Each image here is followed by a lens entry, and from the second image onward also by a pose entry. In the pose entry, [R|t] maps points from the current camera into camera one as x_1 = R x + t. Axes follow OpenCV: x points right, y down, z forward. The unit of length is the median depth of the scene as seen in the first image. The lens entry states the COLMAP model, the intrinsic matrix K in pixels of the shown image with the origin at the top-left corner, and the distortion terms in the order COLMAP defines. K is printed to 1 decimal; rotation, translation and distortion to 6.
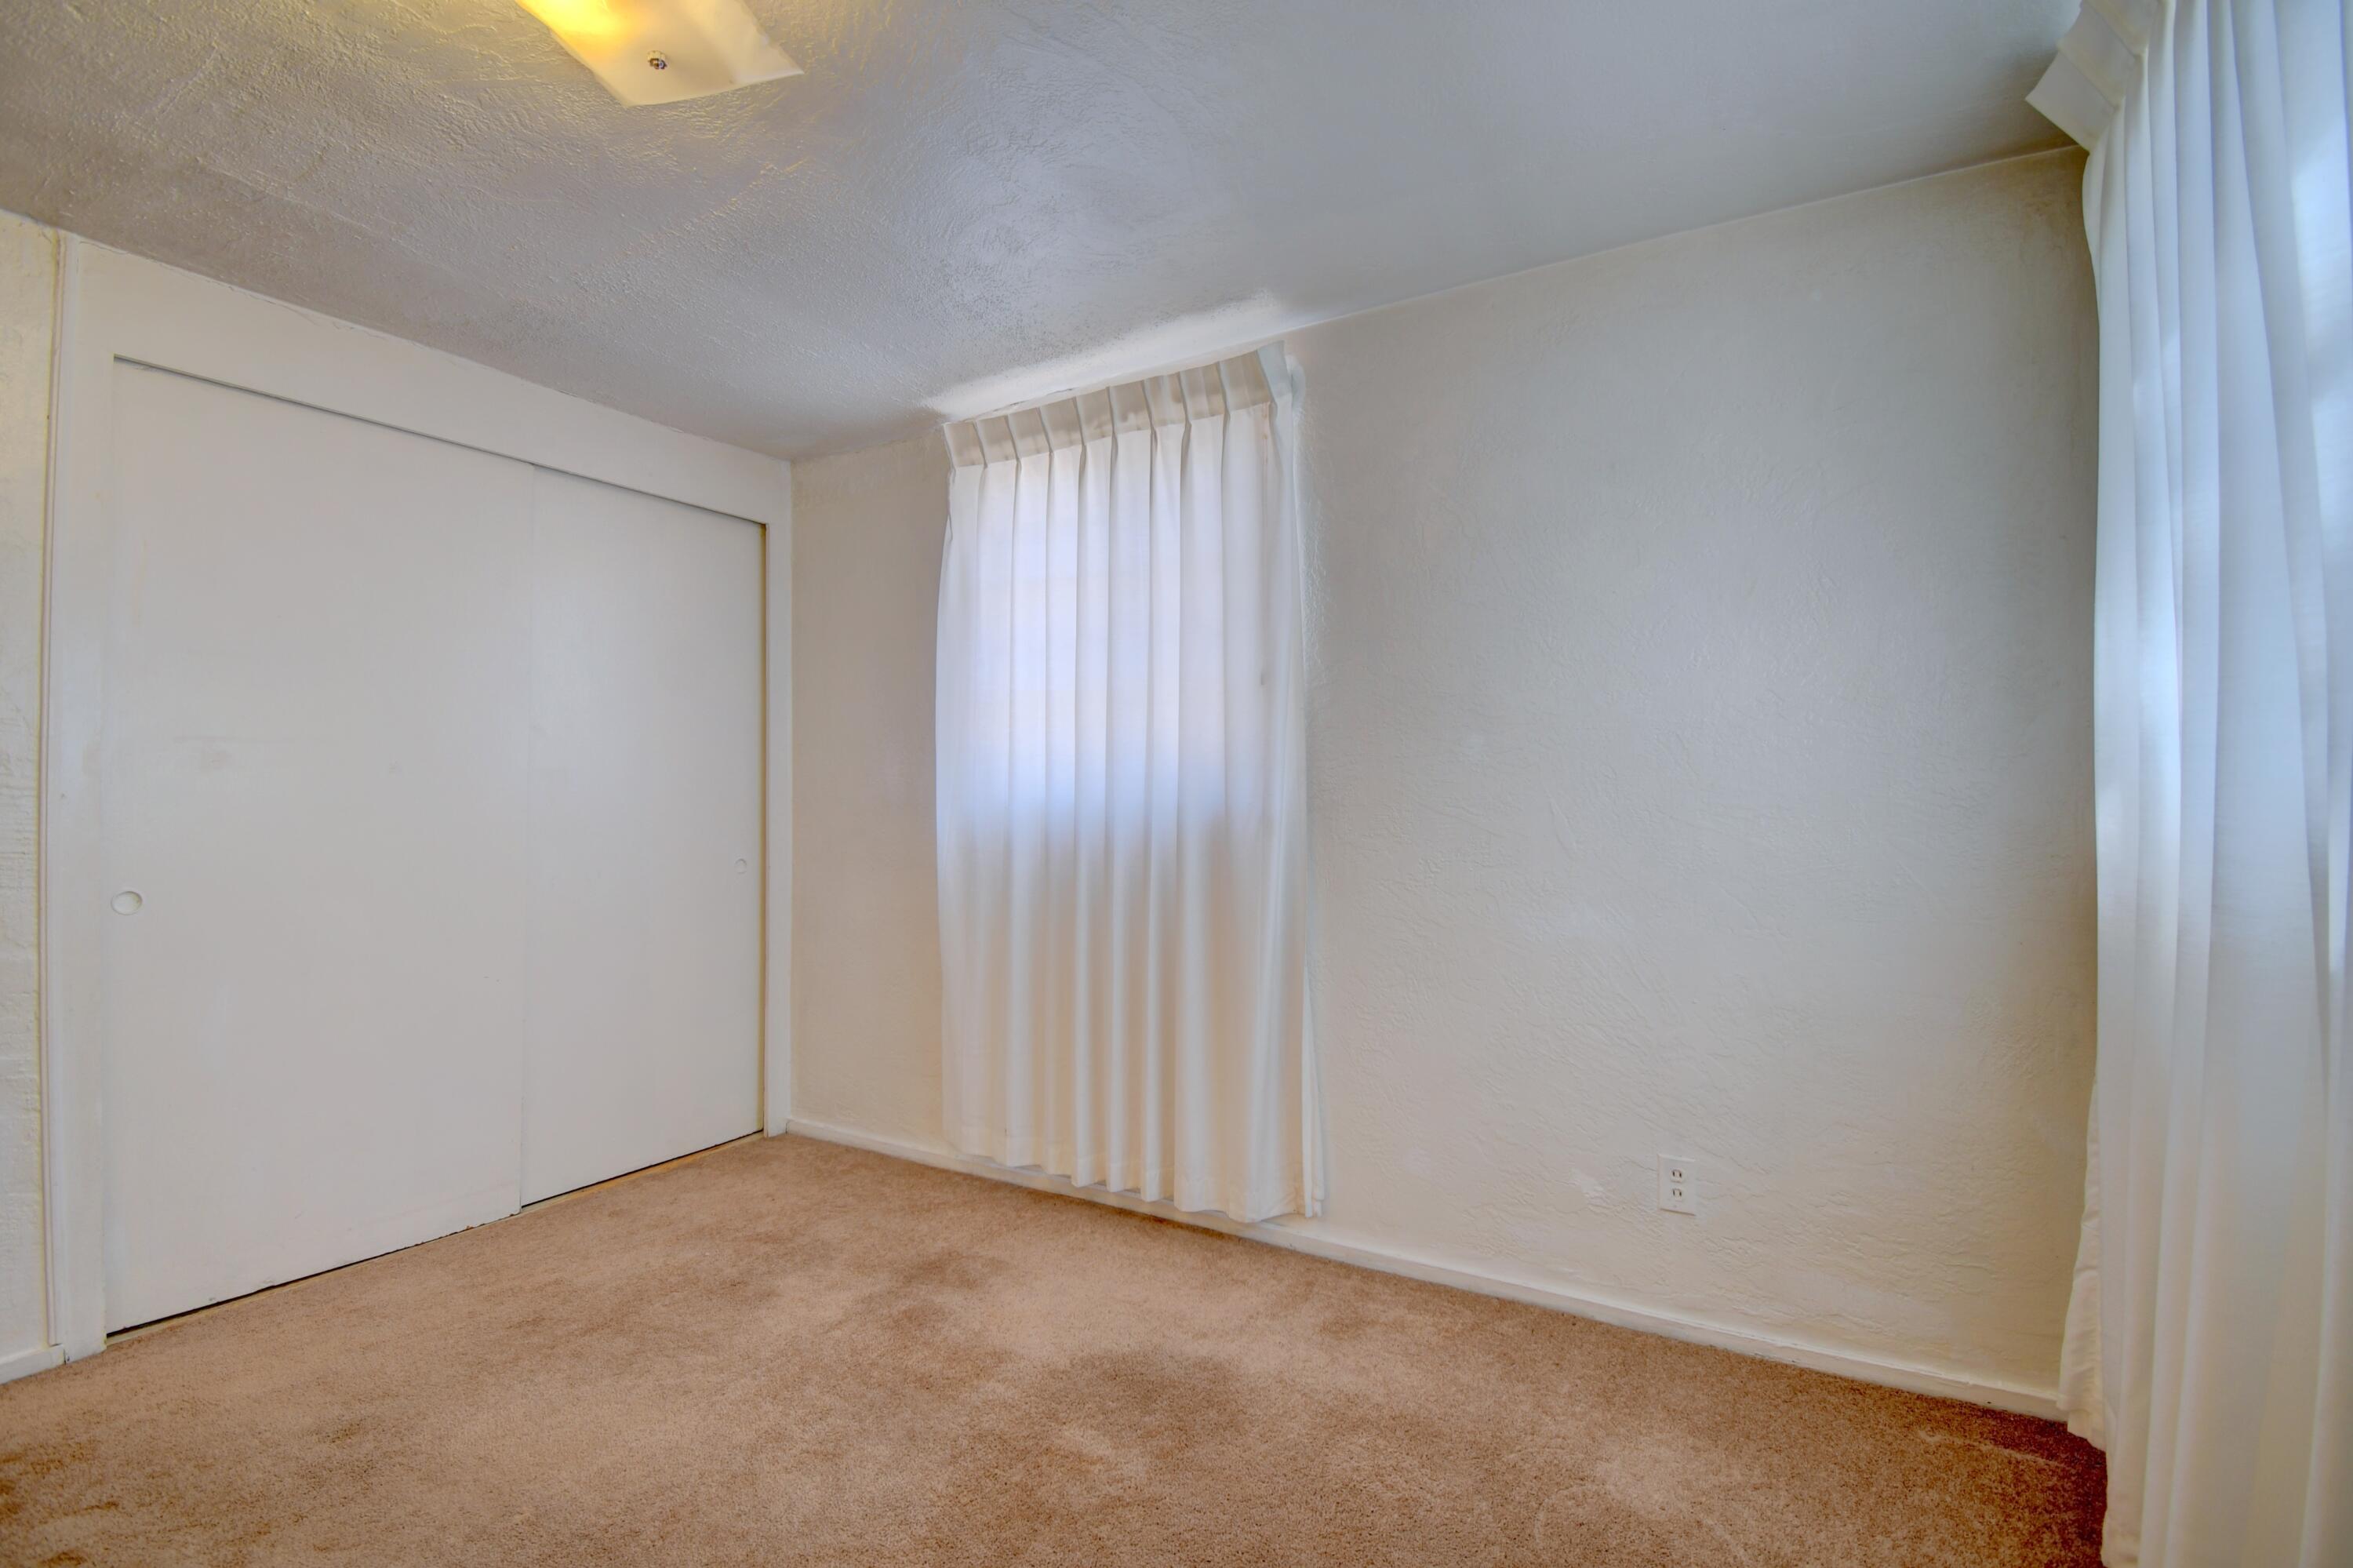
lens RADIAL K [[1051.5, 0, 1173.3], [0, 1051.5, 782.1], [0, 0, 1]] dist [0.007449, -0.014971]
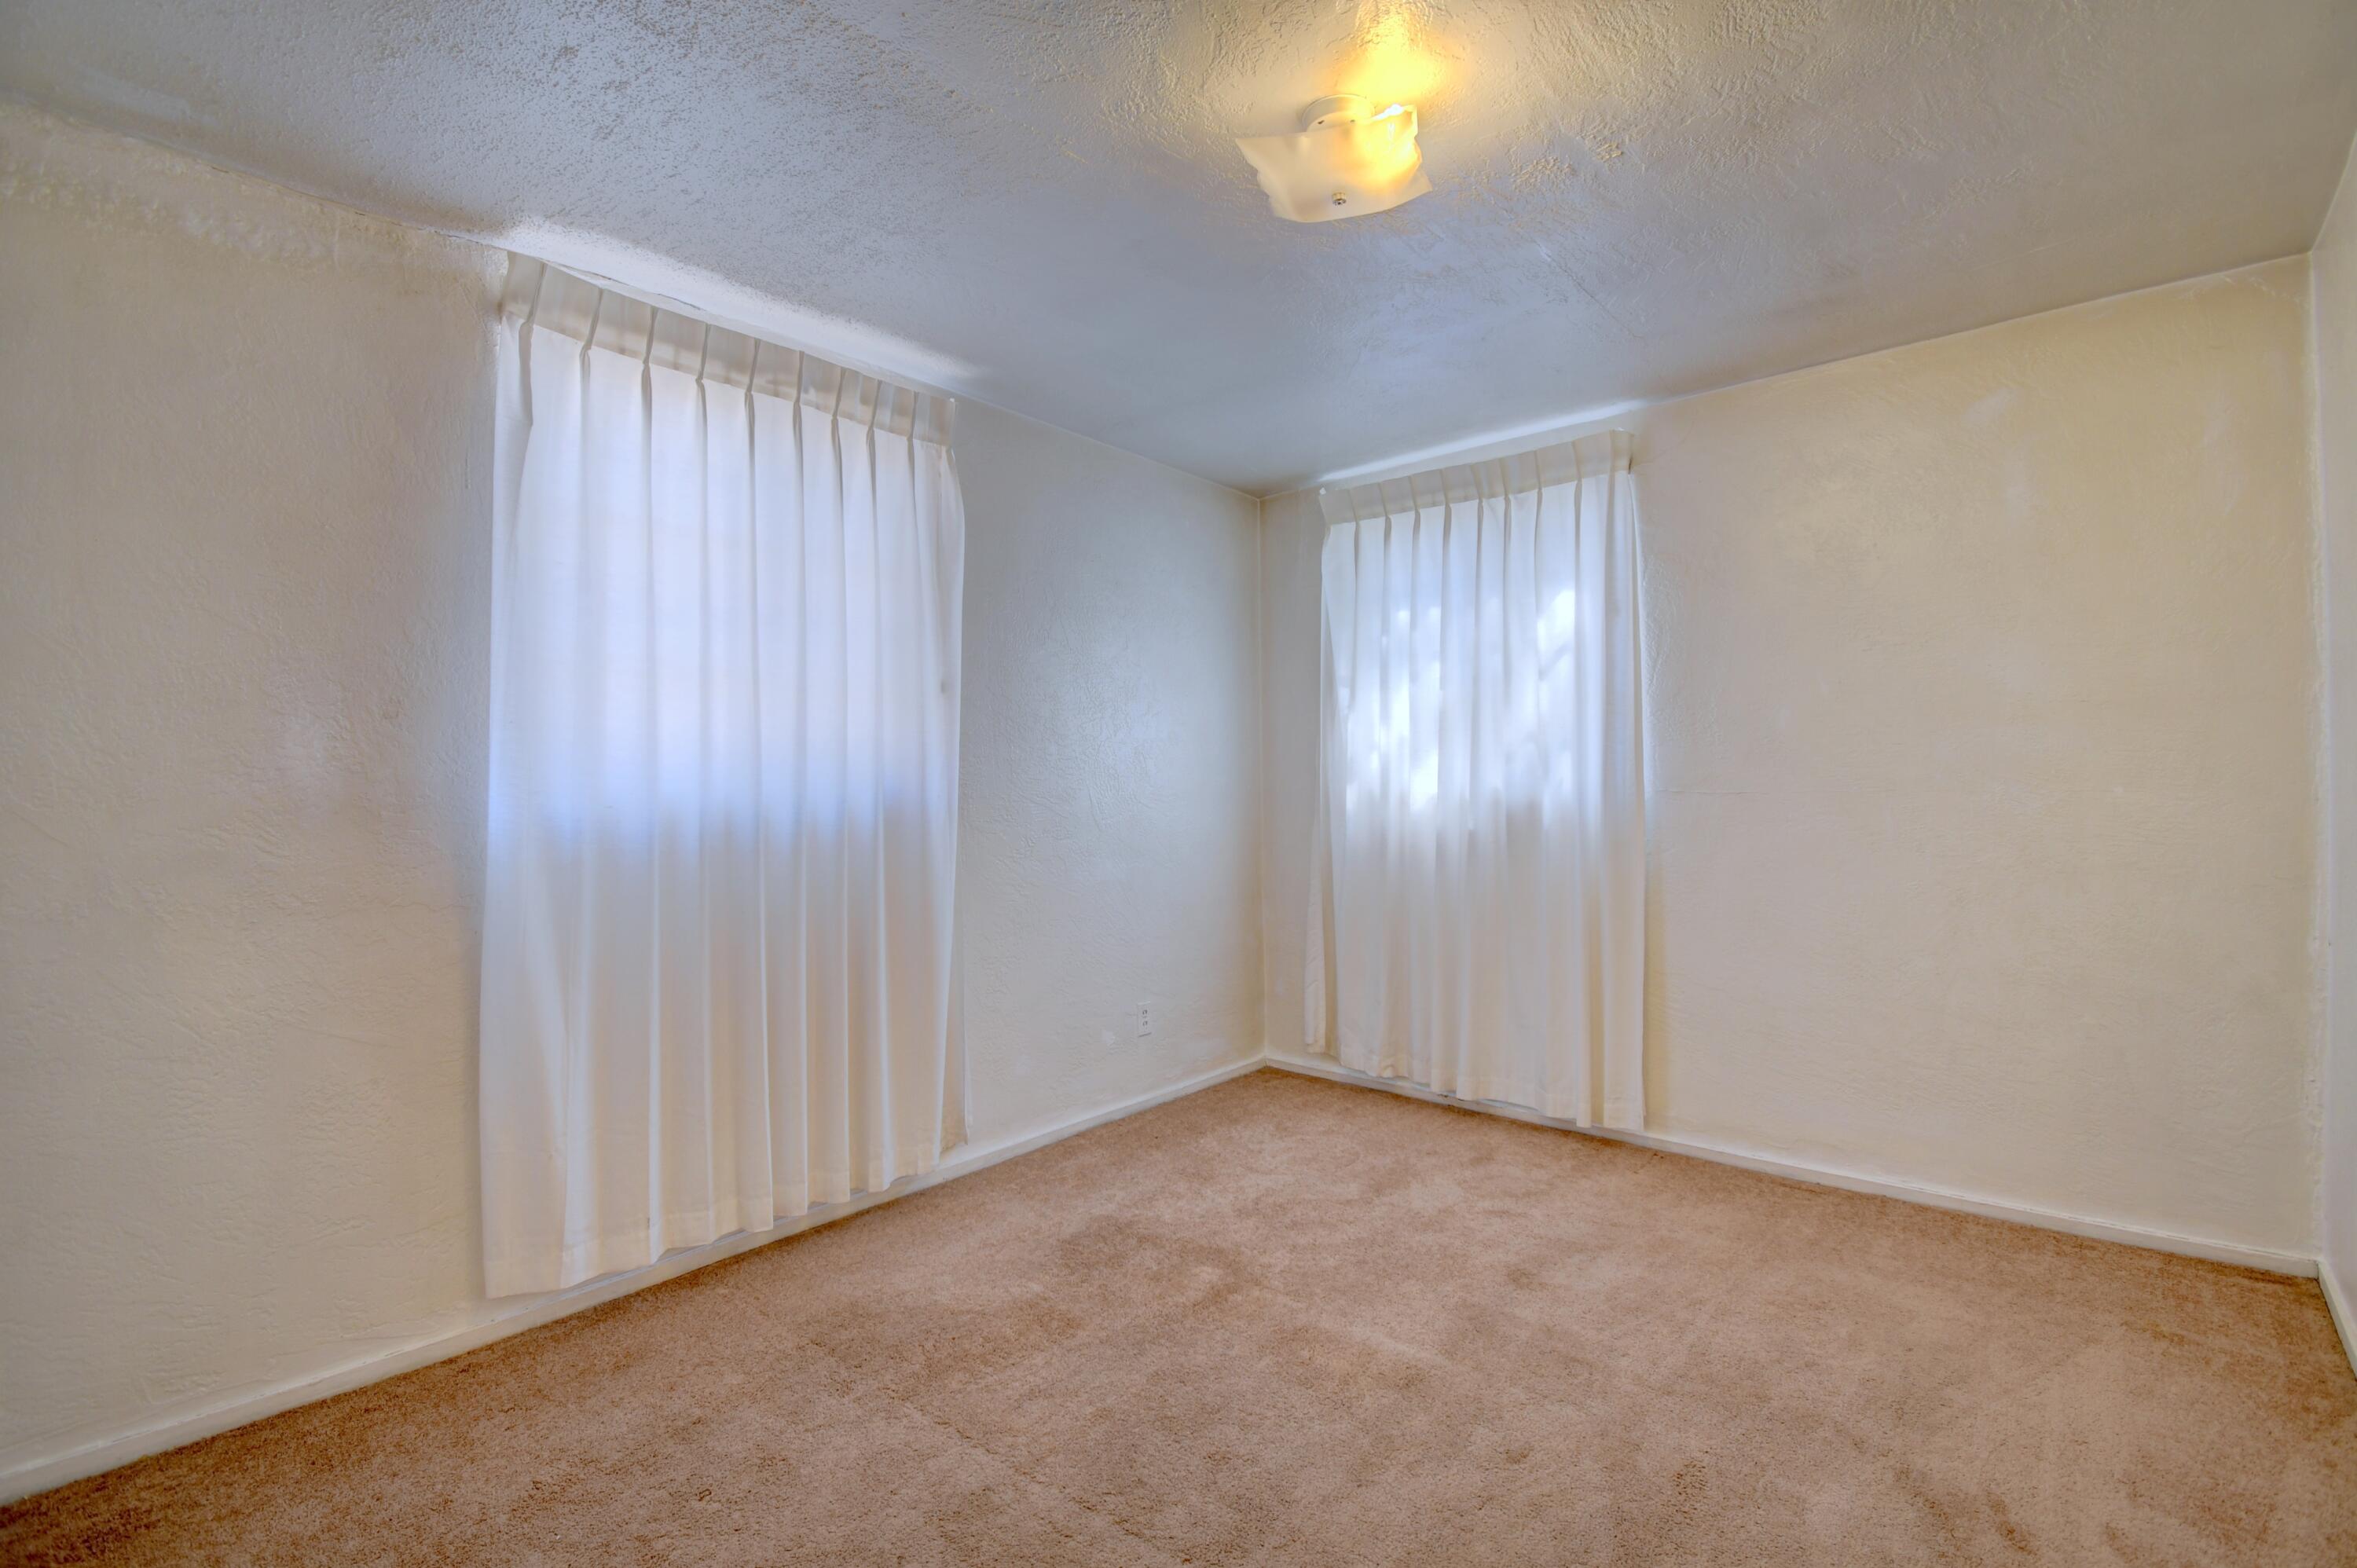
lens RADIAL K [[1053.2, 0, 1173.2], [0, 1053.2, 790.3], [0, 0, 1]] dist [0.007449, -0.014971]
pose [[0.181975, 0.006021, 0.983285, -0.914554], [0.007861, 0.999940, -0.007578, 0.024695], [-0.983272, 0.009108, 0.181917, 0.505253]]
